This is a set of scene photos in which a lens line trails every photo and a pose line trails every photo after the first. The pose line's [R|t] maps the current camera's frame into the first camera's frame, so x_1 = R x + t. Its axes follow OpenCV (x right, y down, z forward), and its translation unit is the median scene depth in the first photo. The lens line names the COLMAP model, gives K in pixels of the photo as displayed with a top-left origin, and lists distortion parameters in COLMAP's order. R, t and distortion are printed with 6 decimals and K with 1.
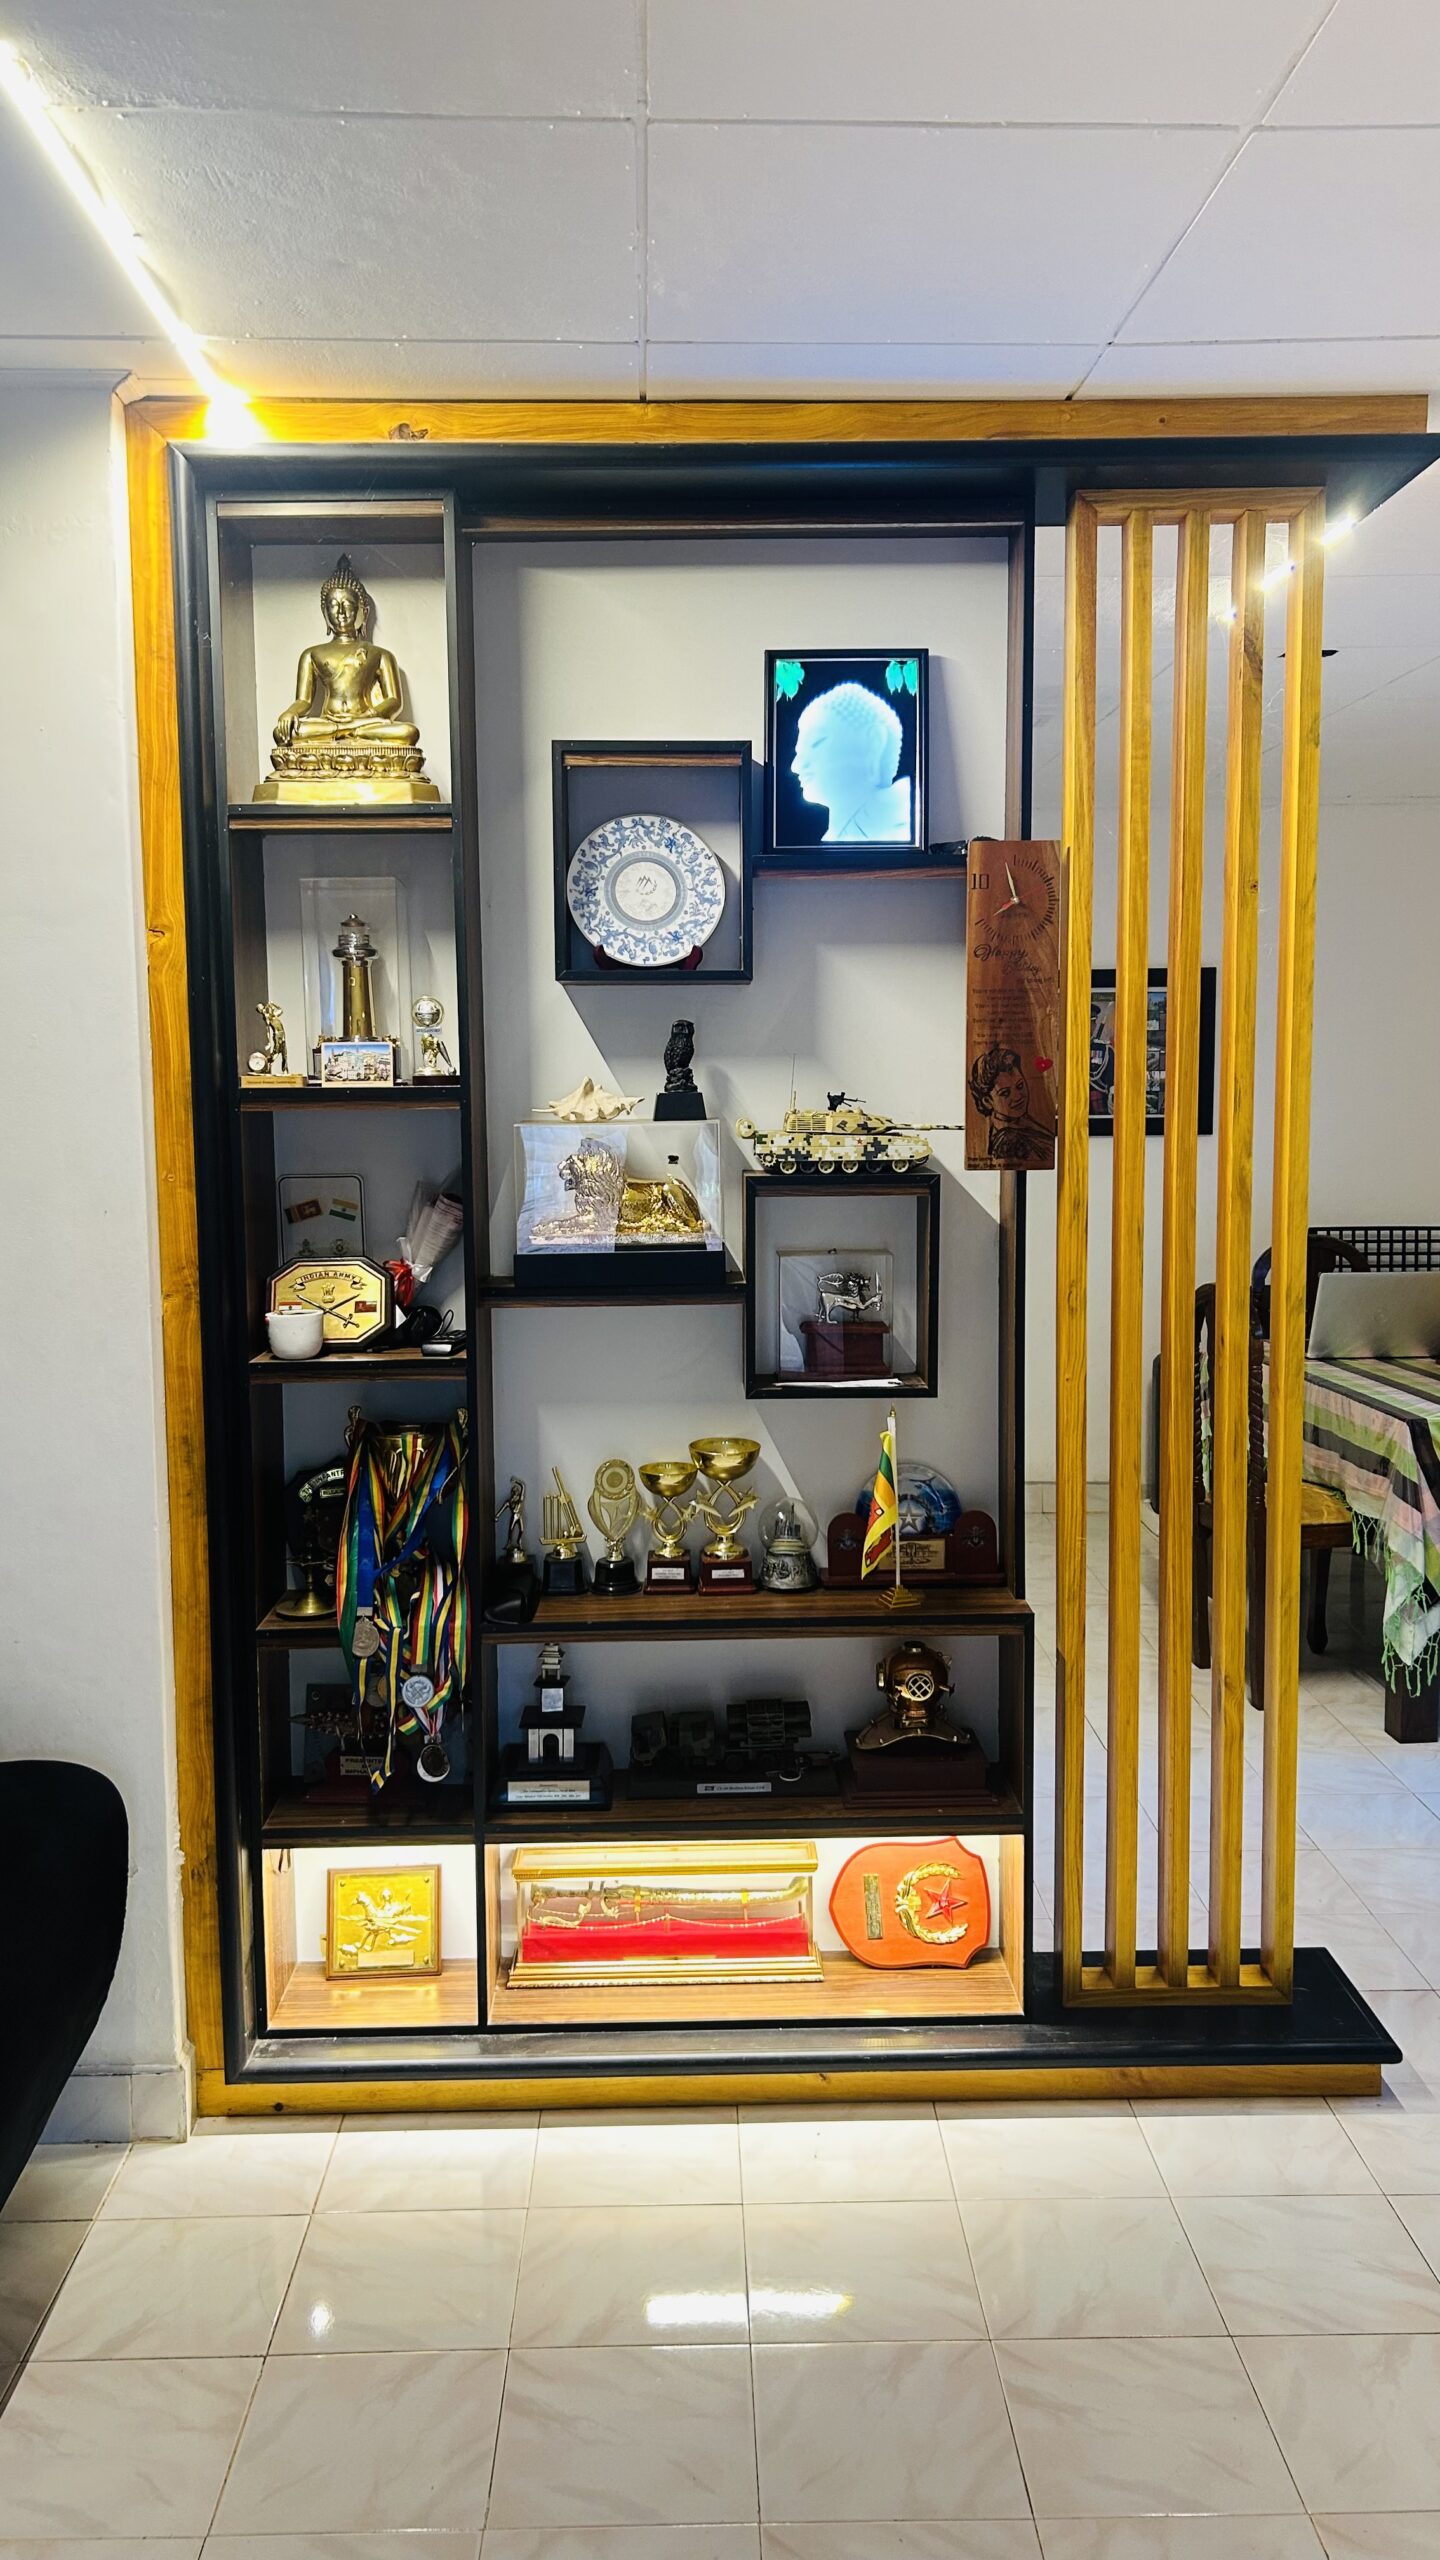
lens RADIAL K [[1853.8, 0, 724.4], [0, 1853.8, 1292.2], [0, 0, 1]] dist [0.005250, -0.002125]
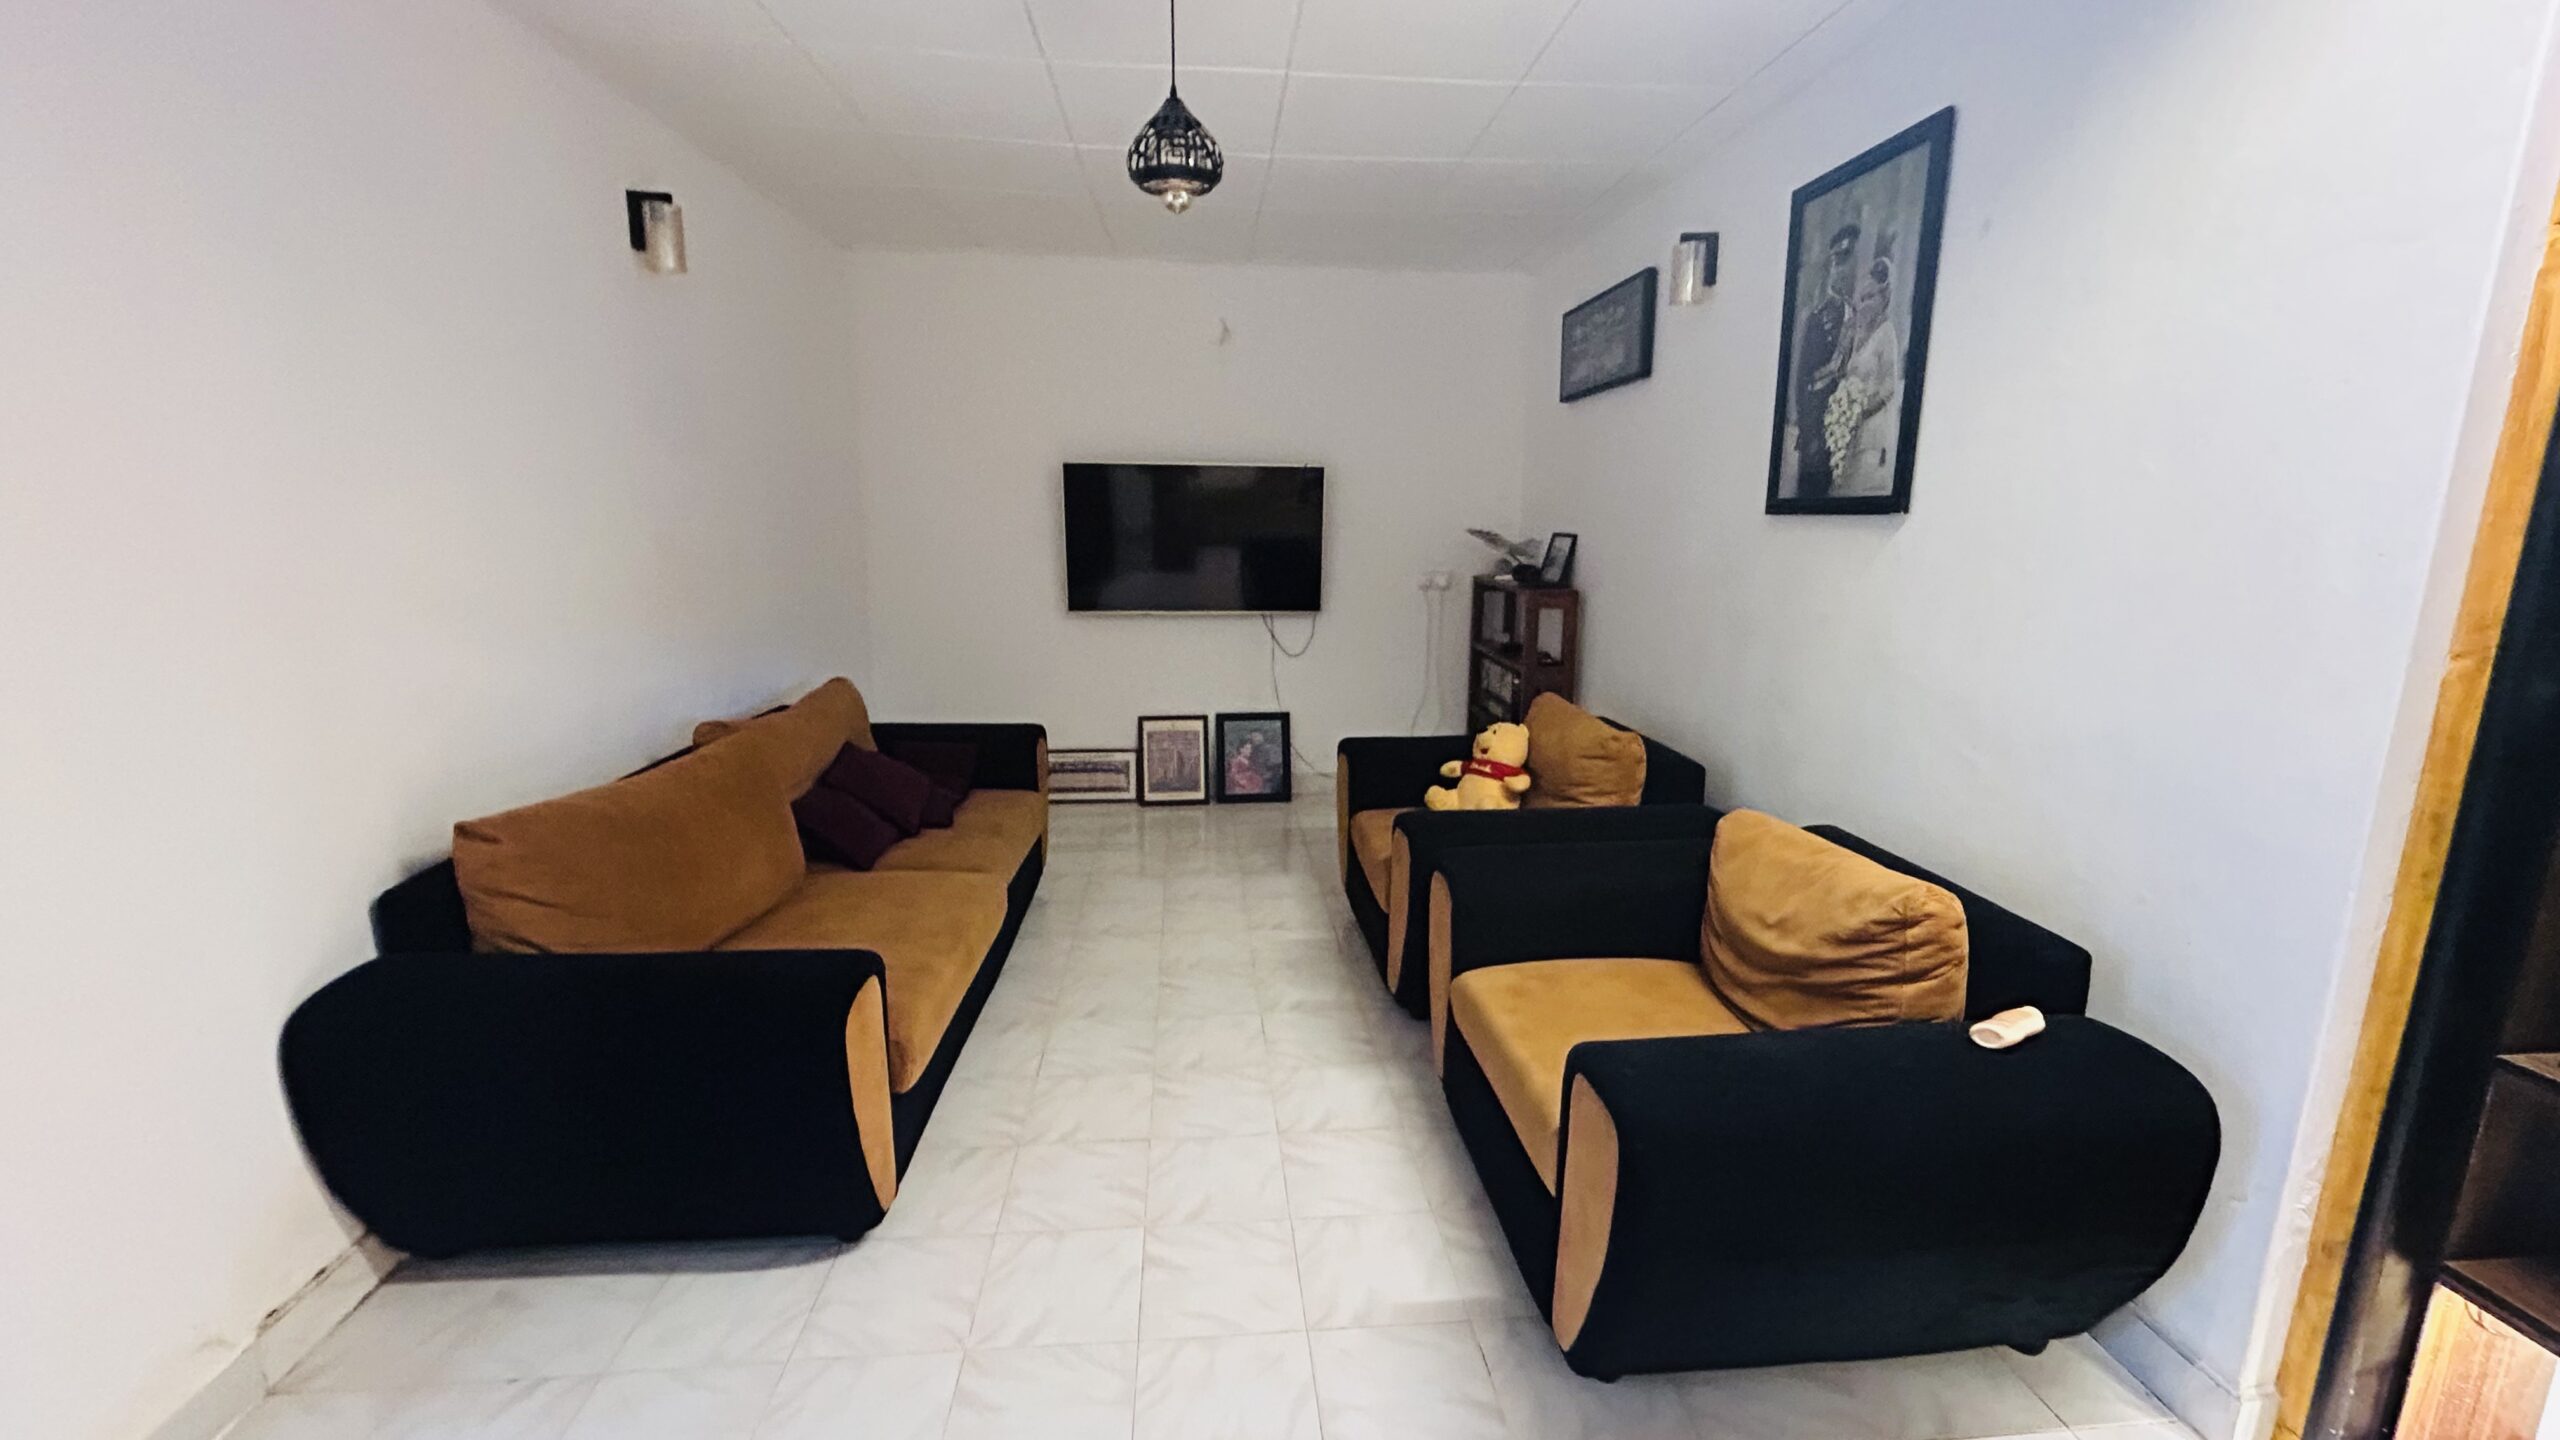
lens RADIAL K [[1020.9, 0, 1279.7], [0, 1020.9, 729.3], [0, 0, 1]] dist [0.000395, -0.000078]
pose [[0.055781, 0.209268, -0.976266, 0.156456], [-0.096731, 0.974322, 0.203324, -0.008935], [0.993746, 0.083093, 0.074592, 0.400383]]
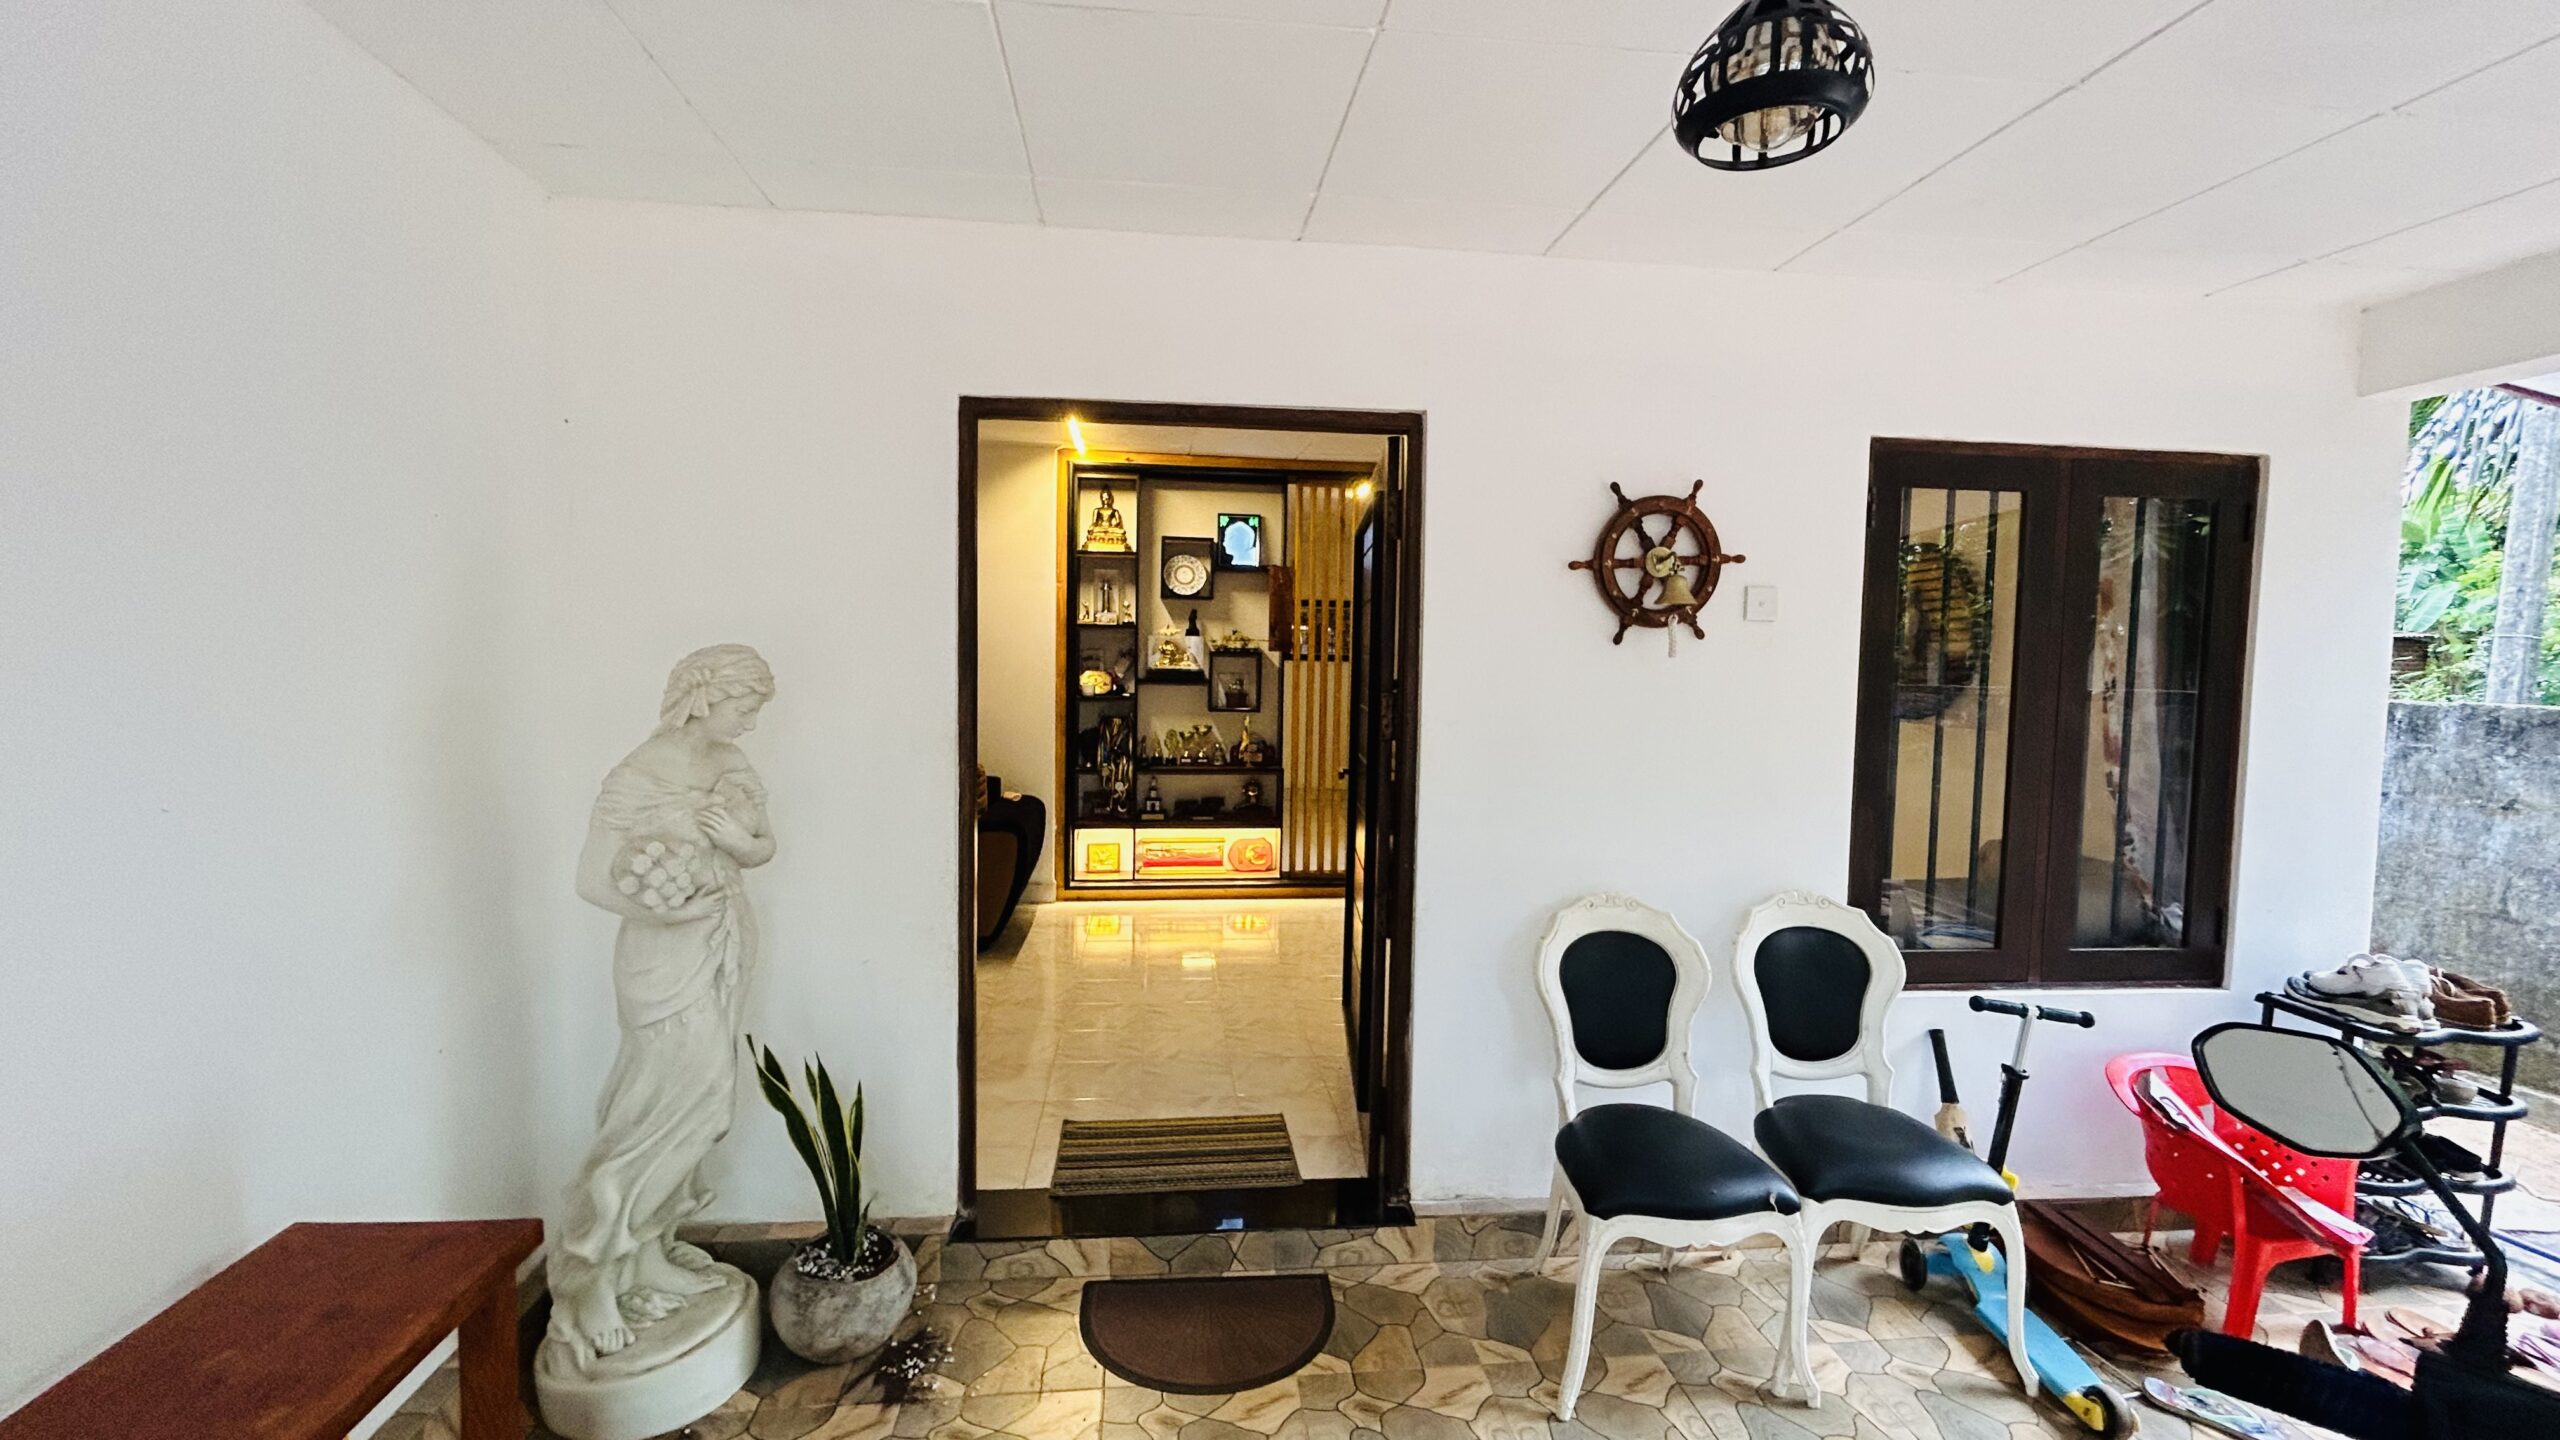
lens RADIAL K [[1020.9, 0, 1283.3], [0, 1020.9, 710.3], [0, 0, 1]] dist [0.000395, -0.000078]
pose [[0.994895, 0.020617, 0.098791, -0.042135], [-0.016325, 0.998896, -0.044060, 0.144631], [-0.099590, 0.042222, 0.994132, -1.060577]]
